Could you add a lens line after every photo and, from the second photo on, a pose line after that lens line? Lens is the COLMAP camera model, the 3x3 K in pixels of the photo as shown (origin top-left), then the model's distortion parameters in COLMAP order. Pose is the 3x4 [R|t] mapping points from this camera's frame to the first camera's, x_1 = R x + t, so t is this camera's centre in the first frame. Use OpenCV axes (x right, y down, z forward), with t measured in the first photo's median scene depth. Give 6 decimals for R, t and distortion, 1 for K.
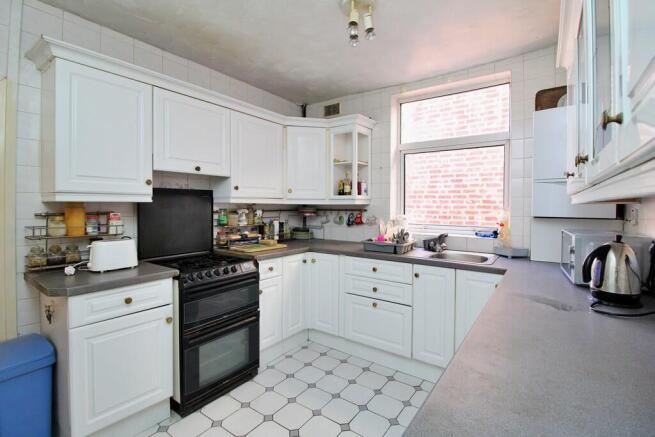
lens RADIAL K [[302.3, 0, 343.5], [0, 302.3, 207.7], [0, 0, 1]] dist [0.000196, -0.000037]
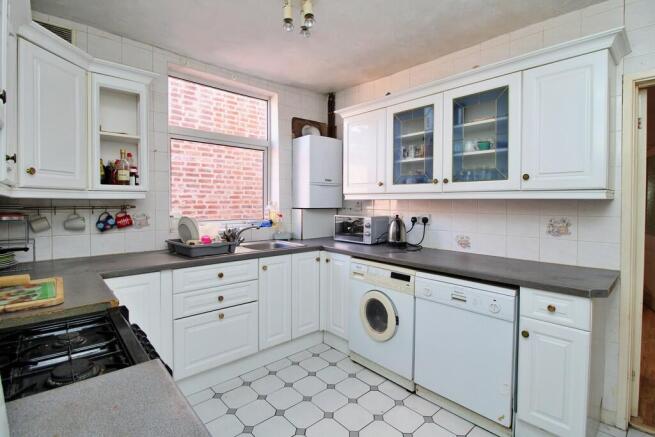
lens RADIAL K [[311.1, 0, 326.9], [0, 311.1, 206.0], [0, 0, 1]] dist [0.000511, -0.000028]
pose [[0.237398, -0.016881, 0.971266, -0.654734], [0.004377, 0.999857, 0.016308, -0.004239], [-0.971403, 0.000380, 0.237438, 0.480257]]
